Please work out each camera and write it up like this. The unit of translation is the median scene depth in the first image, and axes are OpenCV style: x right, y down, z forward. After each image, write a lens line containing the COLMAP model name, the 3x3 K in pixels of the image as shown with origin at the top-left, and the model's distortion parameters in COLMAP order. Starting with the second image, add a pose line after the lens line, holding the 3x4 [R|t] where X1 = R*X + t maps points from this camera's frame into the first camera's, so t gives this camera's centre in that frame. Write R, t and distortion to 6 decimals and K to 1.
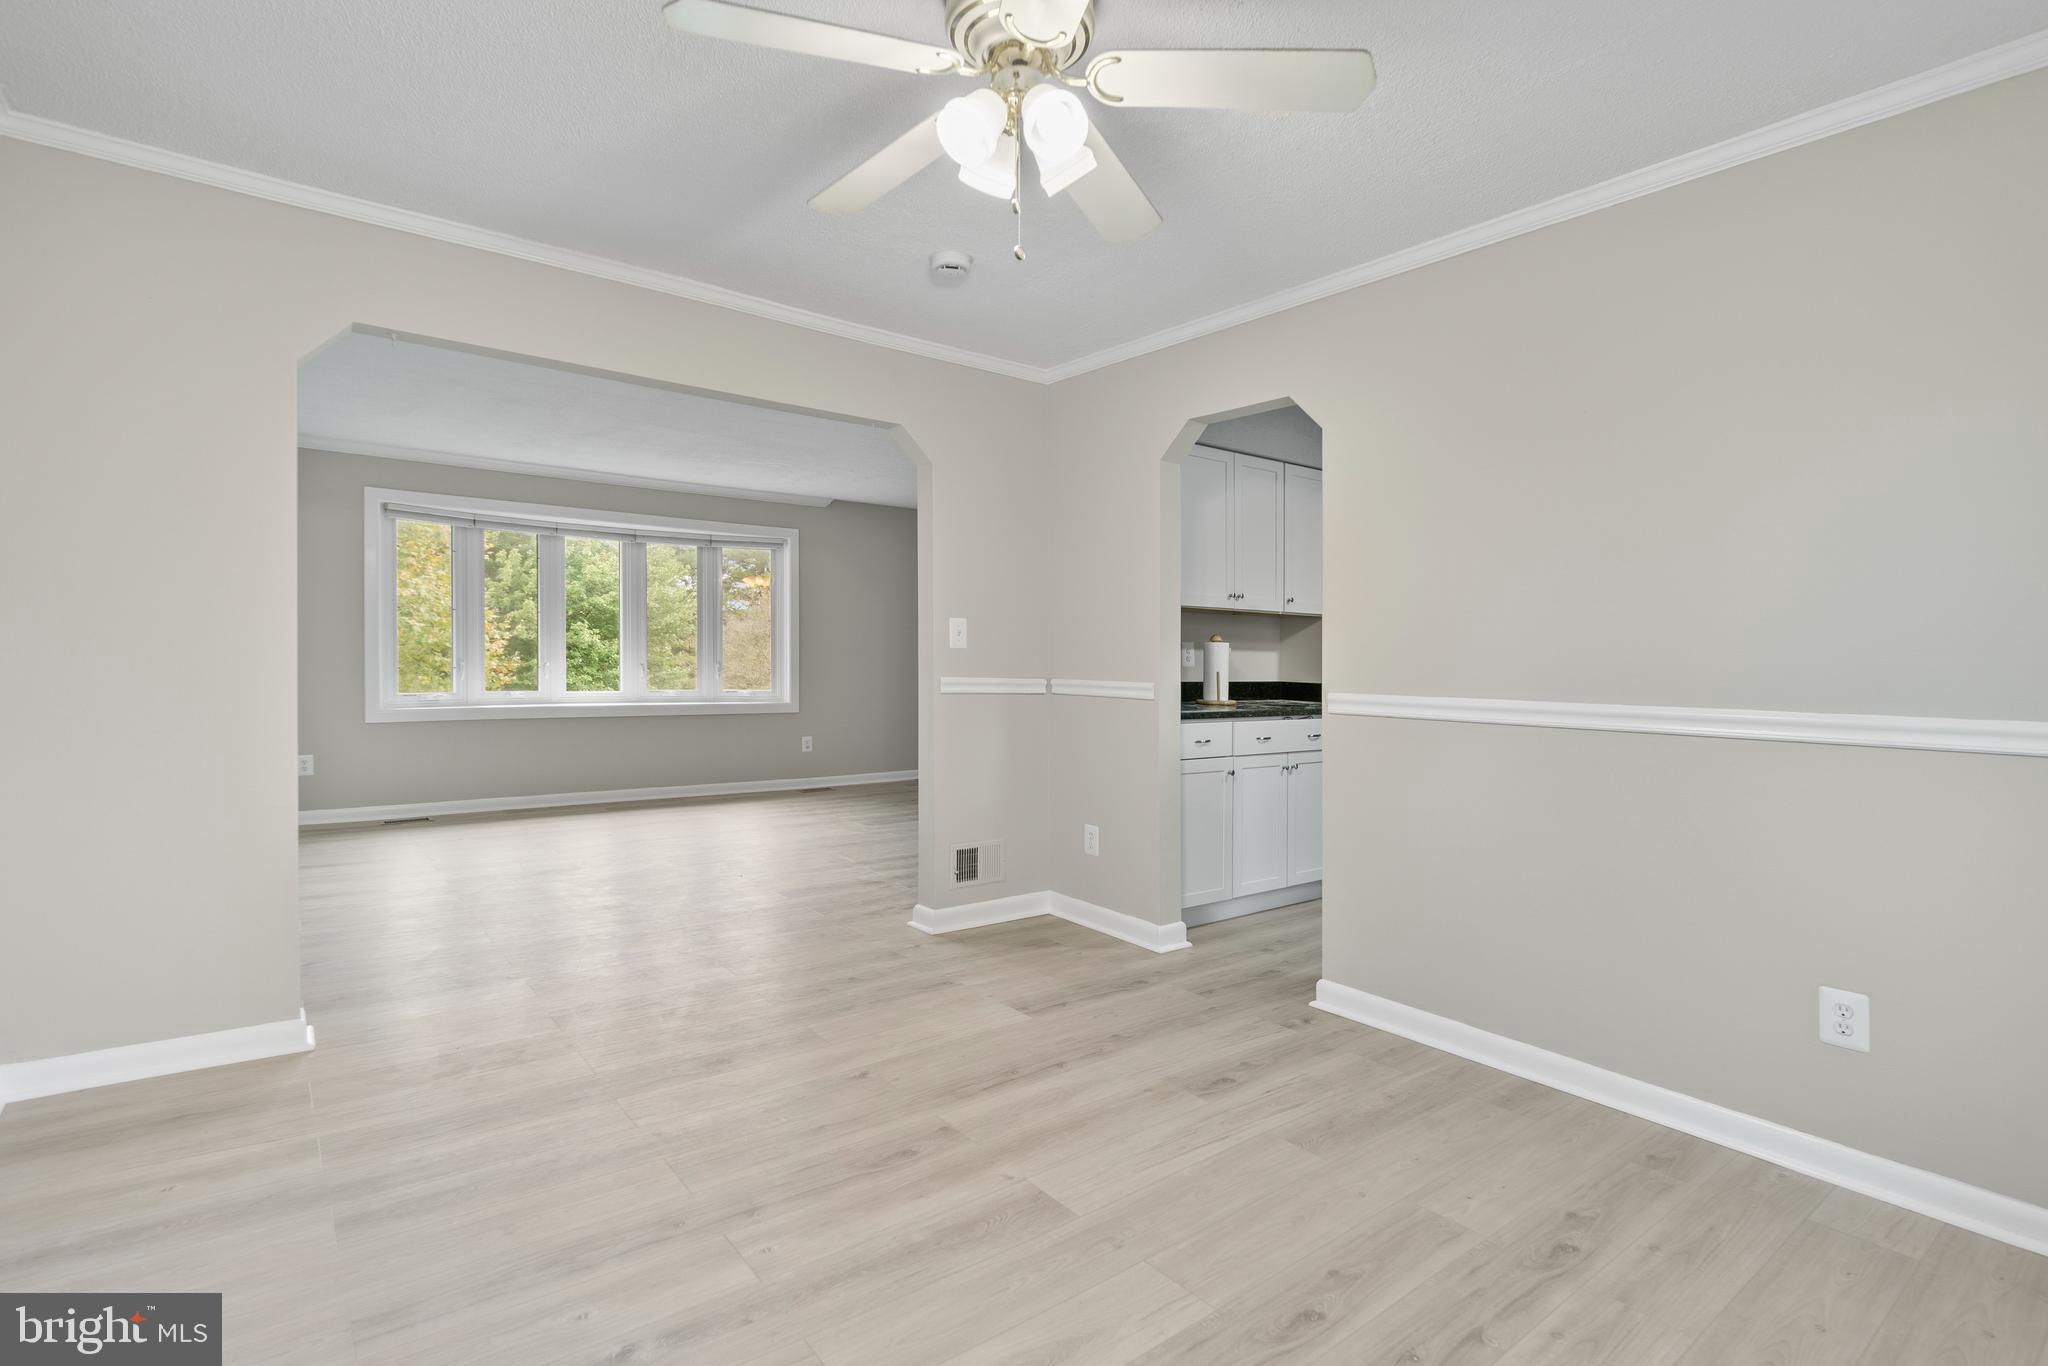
lens RADIAL K [[992.0, 0, 1007.0], [0, 992.0, 672.8], [0, 0, 1]] dist [-0.002773, 0.002127]
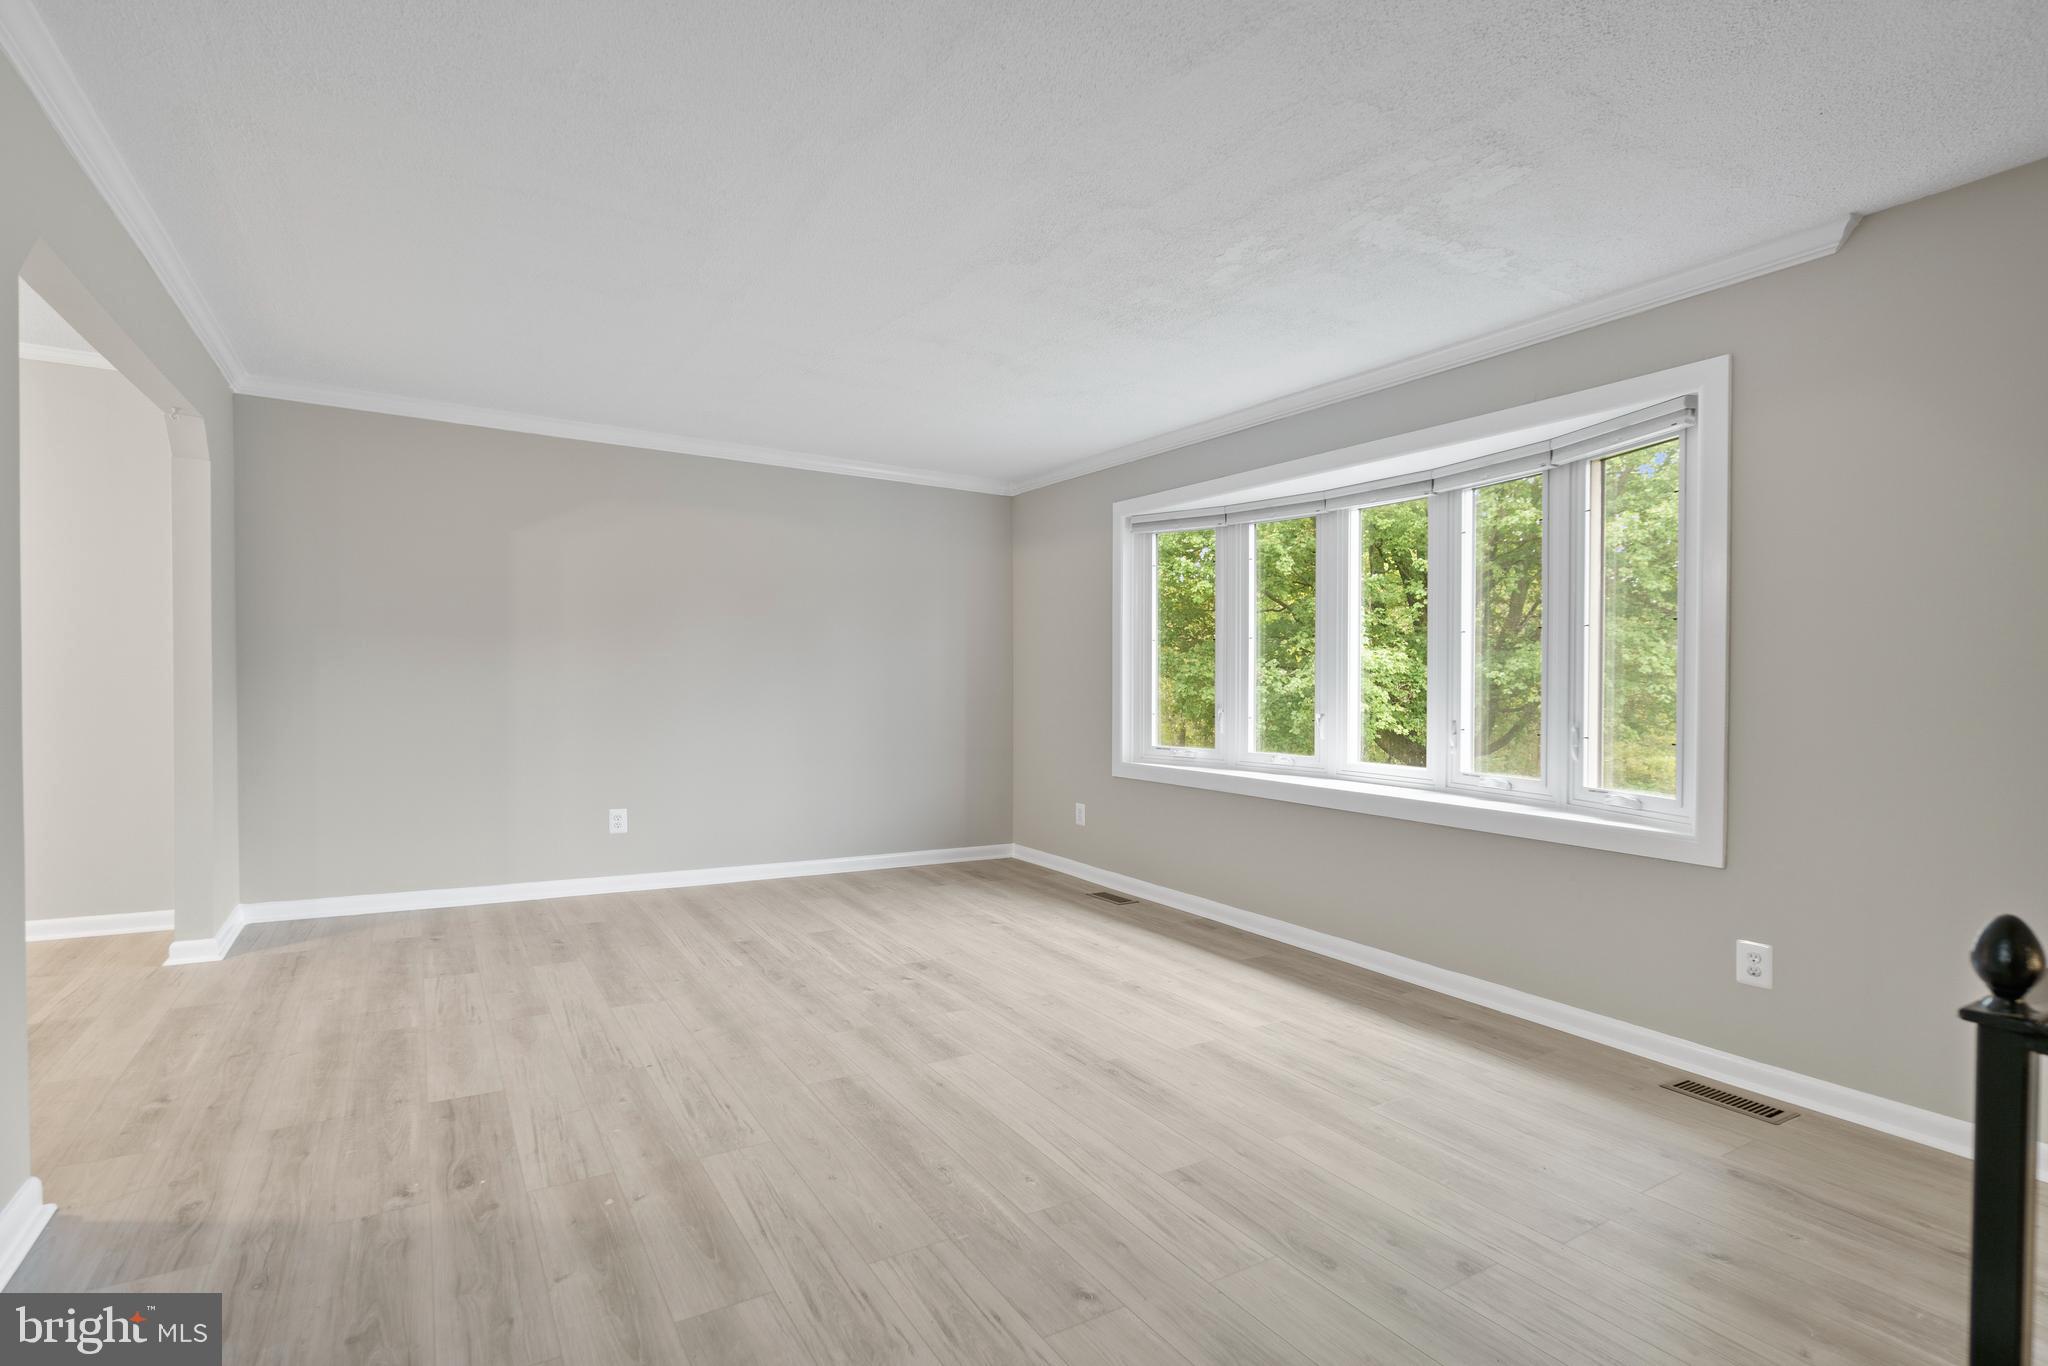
lens RADIAL K [[992.0, 0, 1022.7], [0, 992.0, 718.1], [0, 0, 1]] dist [-0.002773, 0.002127]
pose [[-0.098347, 0.015404, -0.995033, 0.213853], [-0.041526, 0.998946, 0.019569, -0.013211], [0.994285, 0.043244, -0.097603, 0.987135]]
